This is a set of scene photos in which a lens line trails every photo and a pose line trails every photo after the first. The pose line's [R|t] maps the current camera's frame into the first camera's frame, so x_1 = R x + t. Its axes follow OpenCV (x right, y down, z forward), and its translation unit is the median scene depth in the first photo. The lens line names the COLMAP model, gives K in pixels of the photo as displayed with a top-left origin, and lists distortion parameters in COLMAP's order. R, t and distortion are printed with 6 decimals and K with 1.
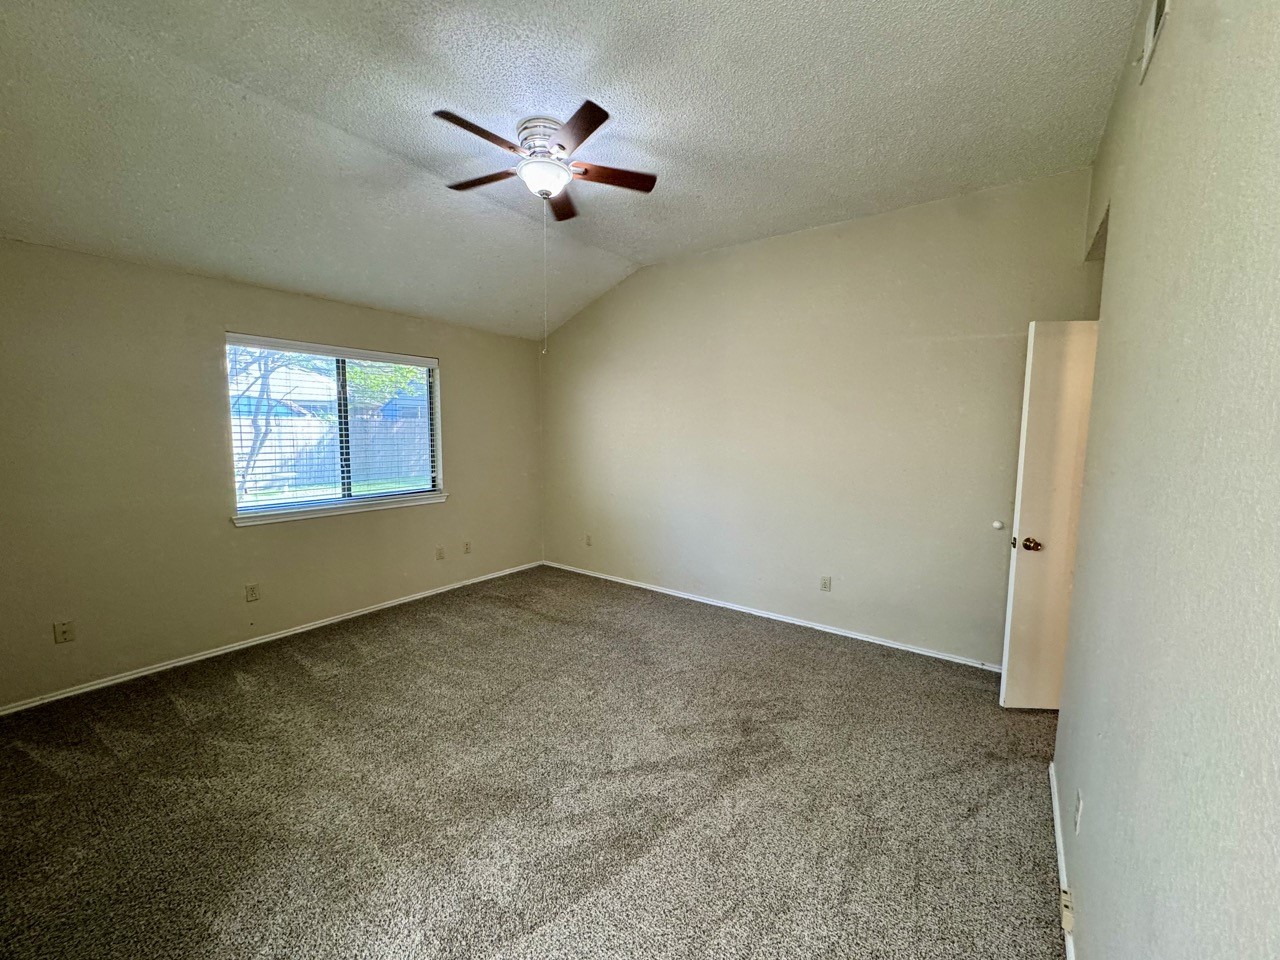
lens RADIAL K [[511.2, 0, 636.5], [0, 511.2, 479.4], [0, 0, 1]] dist [-0.002107, -0.000329]
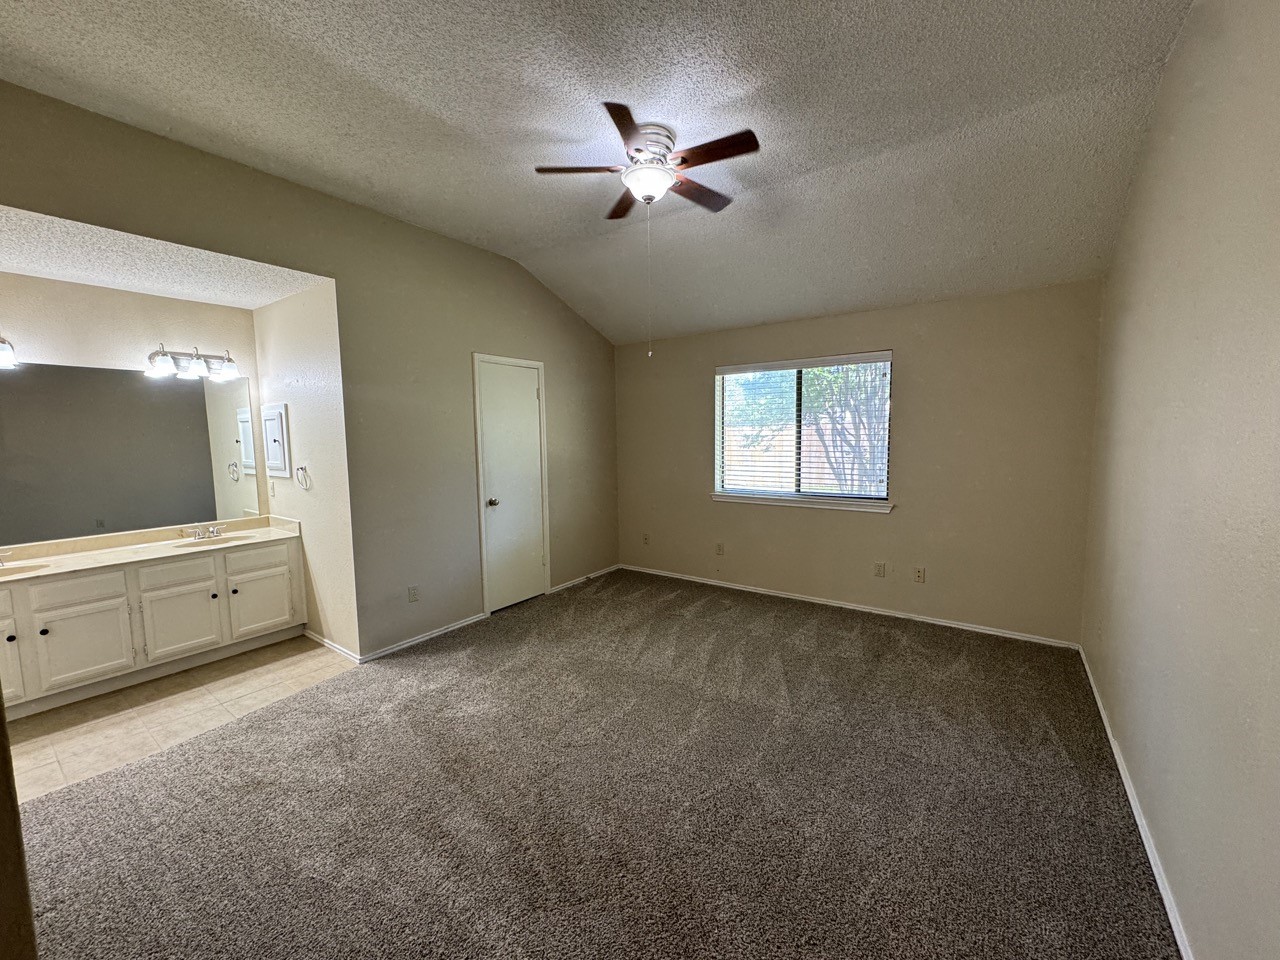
lens RADIAL K [[511.2, 0, 636.5], [0, 511.2, 479.4], [0, 0, 1]] dist [-0.002107, -0.000329]
pose [[0.010462, 0.080567, -0.996694, 0.572872], [-0.085716, 0.993152, 0.079381, -0.054459], [0.996265, 0.084602, 0.017296, 0.653071]]
